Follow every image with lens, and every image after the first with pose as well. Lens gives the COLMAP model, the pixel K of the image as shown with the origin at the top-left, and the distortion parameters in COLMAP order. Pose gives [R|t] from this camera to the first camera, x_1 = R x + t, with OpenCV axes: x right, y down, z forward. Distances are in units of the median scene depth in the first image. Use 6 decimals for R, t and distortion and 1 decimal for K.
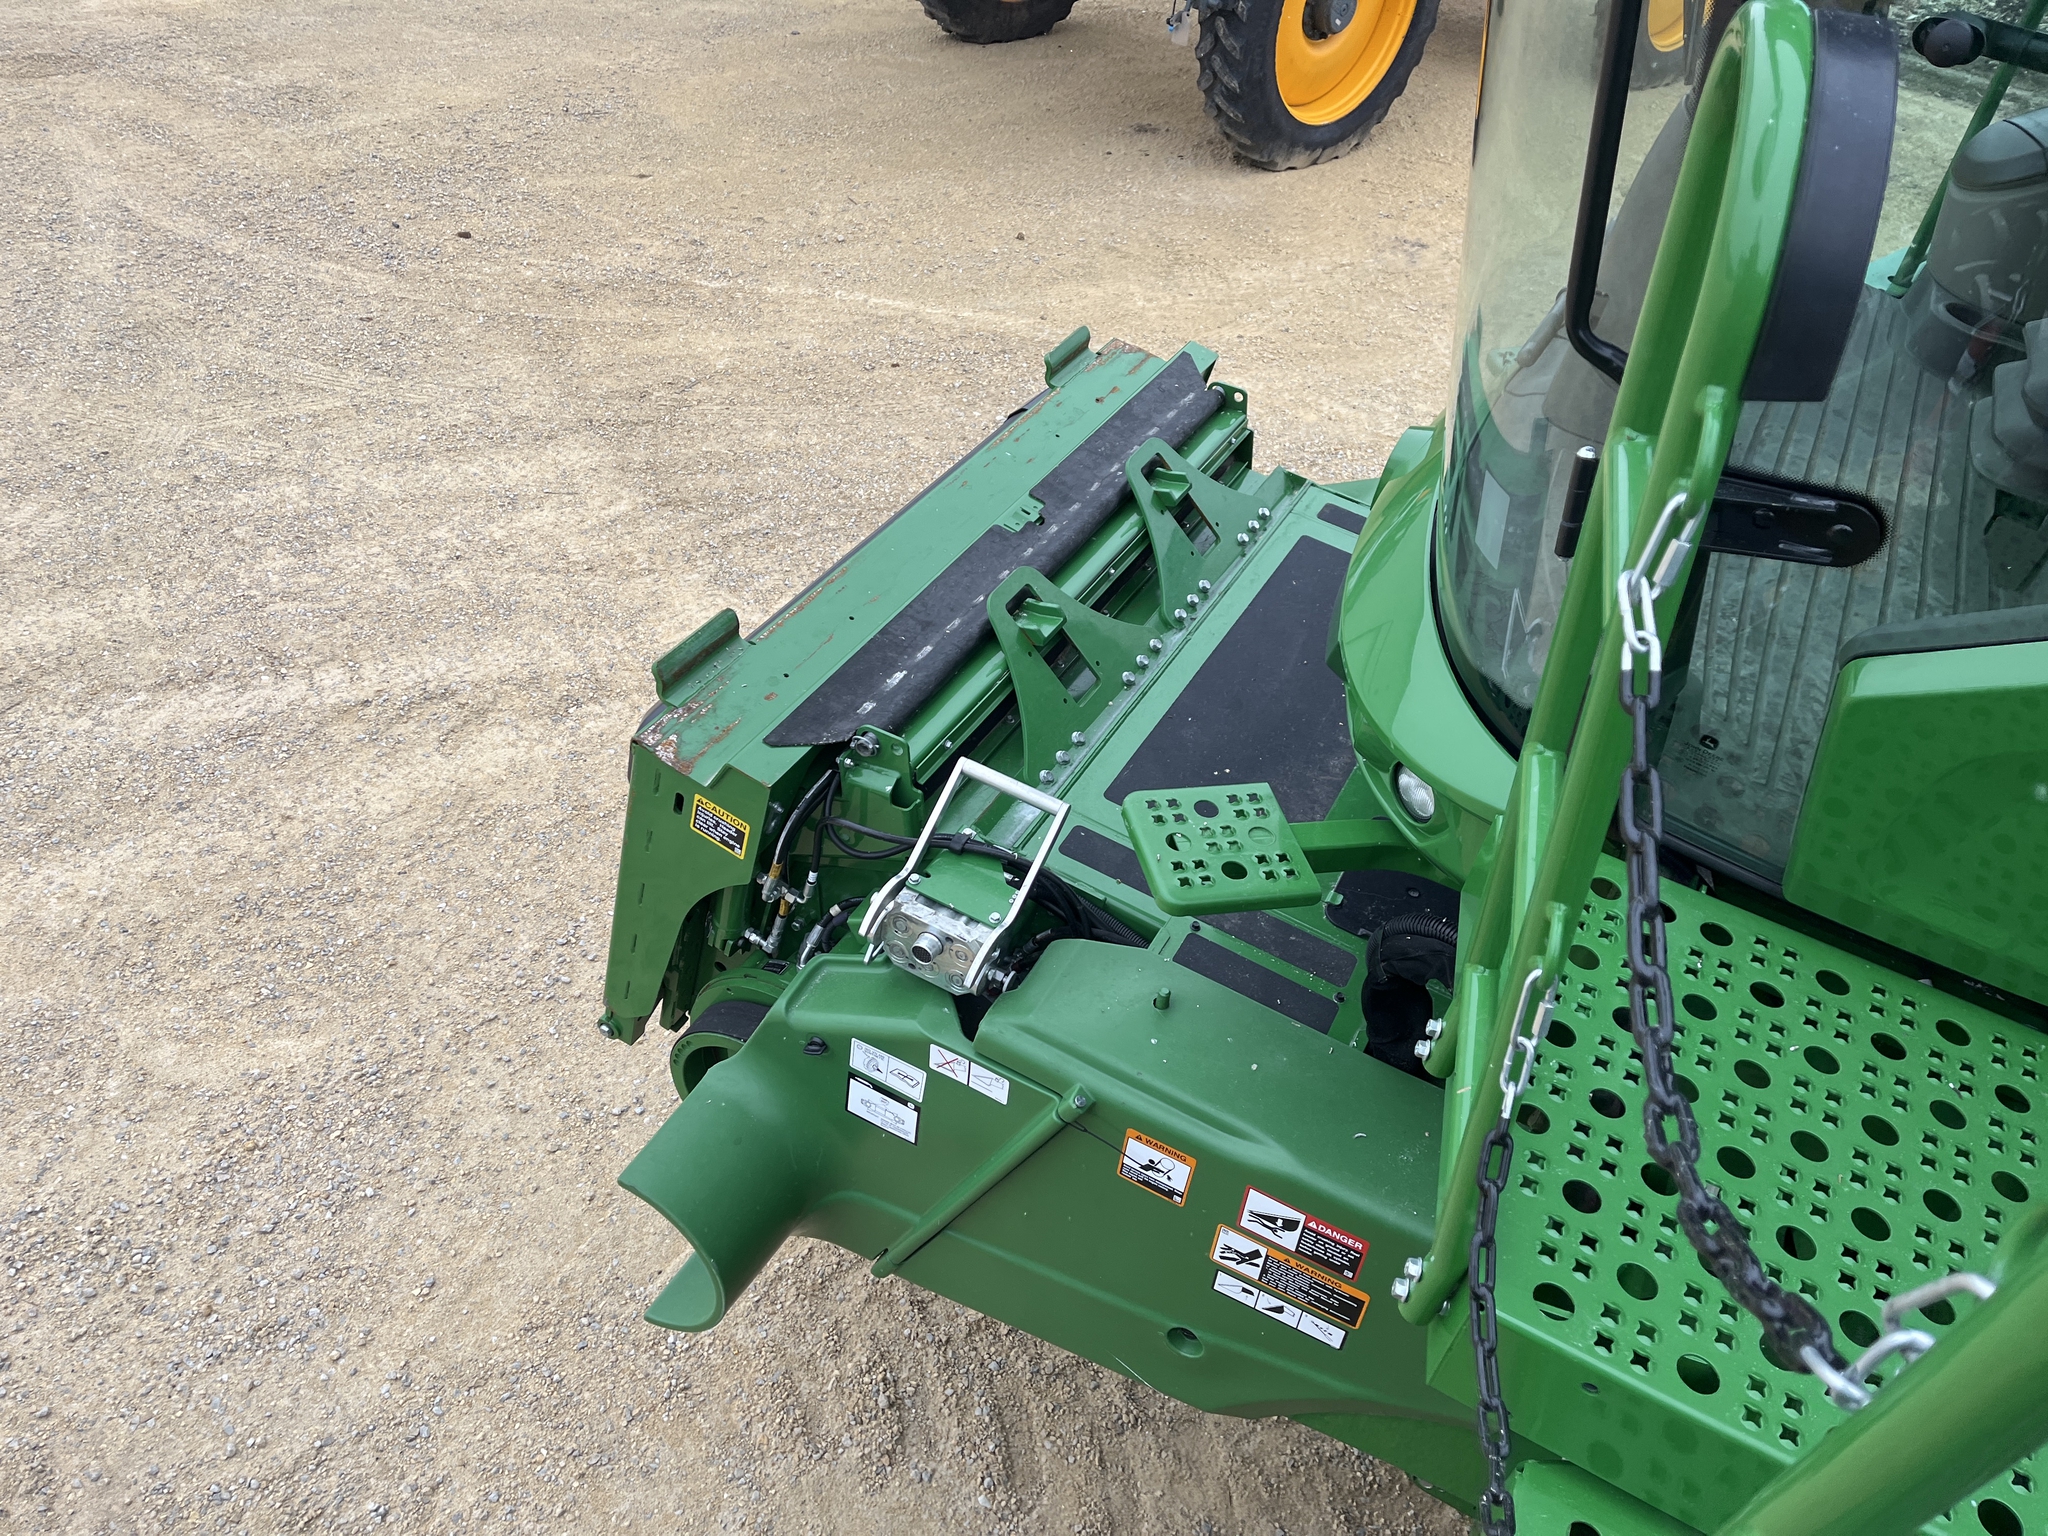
lens RADIAL K [[1503.7, 0, 1022.5], [0, 1503.7, 749.3], [0, 0, 1]] dist [0.044864, -0.007213]
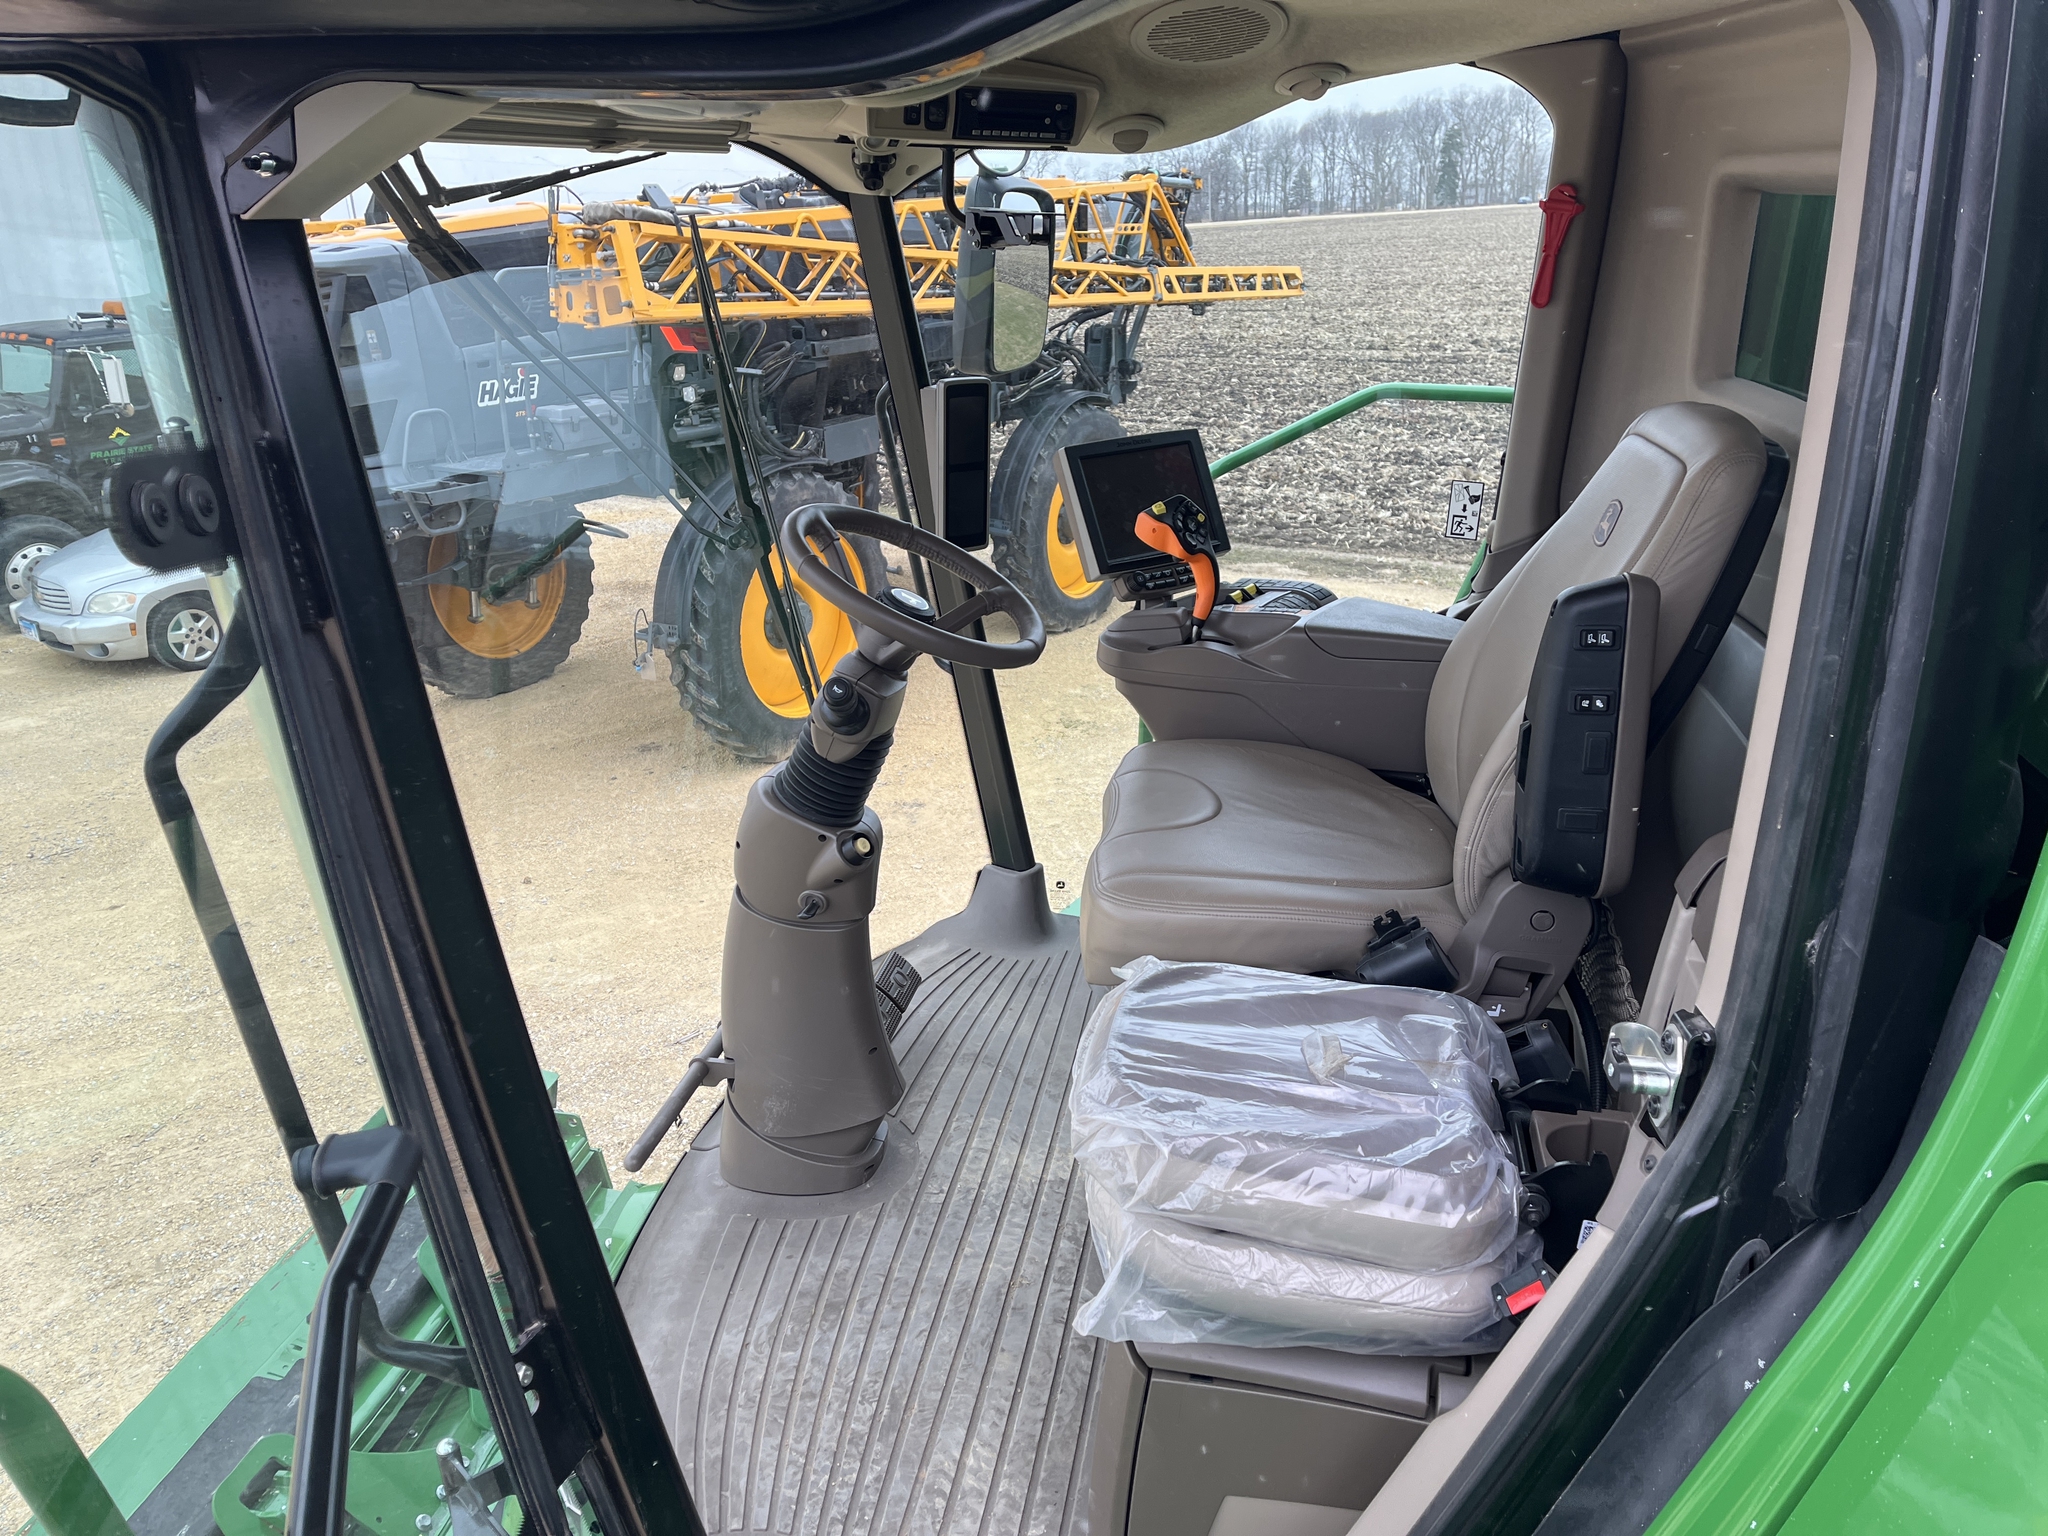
lens RADIAL K [[1503.7, 0, 1030.4], [0, 1503.7, 761.9], [0, 0, 1]] dist [0.044864, -0.007213]
pose [[0.956230, -0.206121, 0.207700, 0.129795], [0.259599, 0.925111, -0.277089, -0.048565], [-0.135031, 0.318879, 0.938127, -0.012857]]
